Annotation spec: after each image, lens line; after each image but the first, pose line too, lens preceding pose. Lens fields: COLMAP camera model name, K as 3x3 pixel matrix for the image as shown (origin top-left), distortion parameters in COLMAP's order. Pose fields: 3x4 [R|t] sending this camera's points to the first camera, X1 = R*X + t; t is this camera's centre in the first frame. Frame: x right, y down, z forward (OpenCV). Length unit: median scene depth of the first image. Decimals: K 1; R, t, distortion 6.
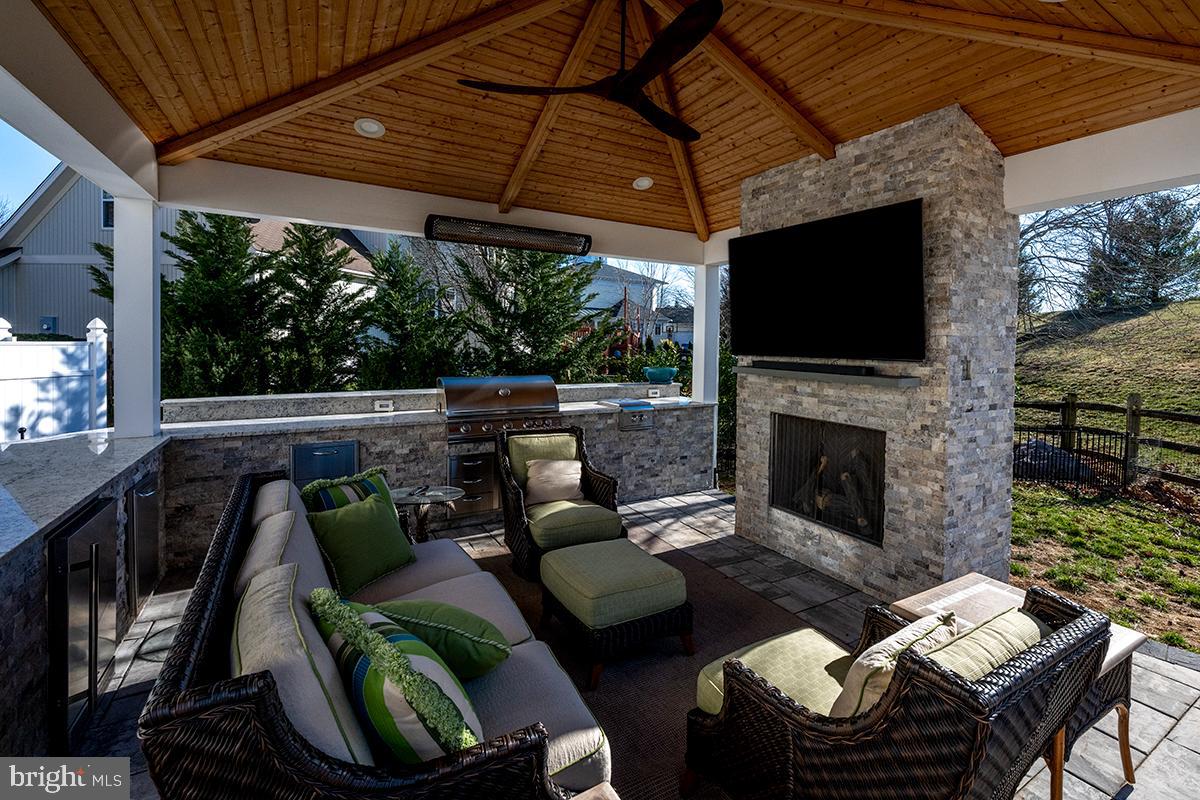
lens RADIAL K [[455.9, 0, 602.6], [0, 455.9, 351.4], [0, 0, 1]] dist [-0.000722, -0.000103]
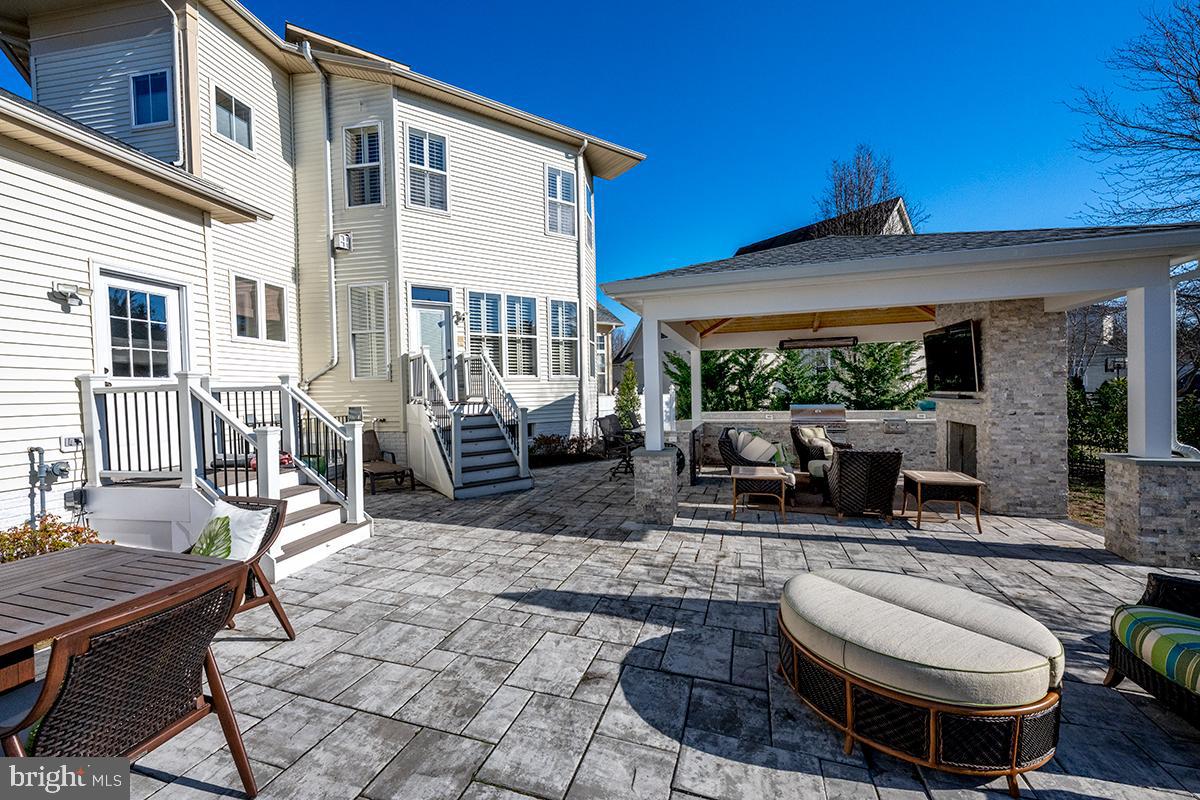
lens RADIAL K [[479.5, 0, 600.0], [0, 479.5, 400.0], [0, 0, 1]] dist [-0.009627, -0.000030]
pose [[0.630500, -0.015361, -0.776037, 0.585719], [0.013573, 0.999869, -0.008764, 0.025483], [0.776070, -0.005007, 0.630627, -0.822553]]
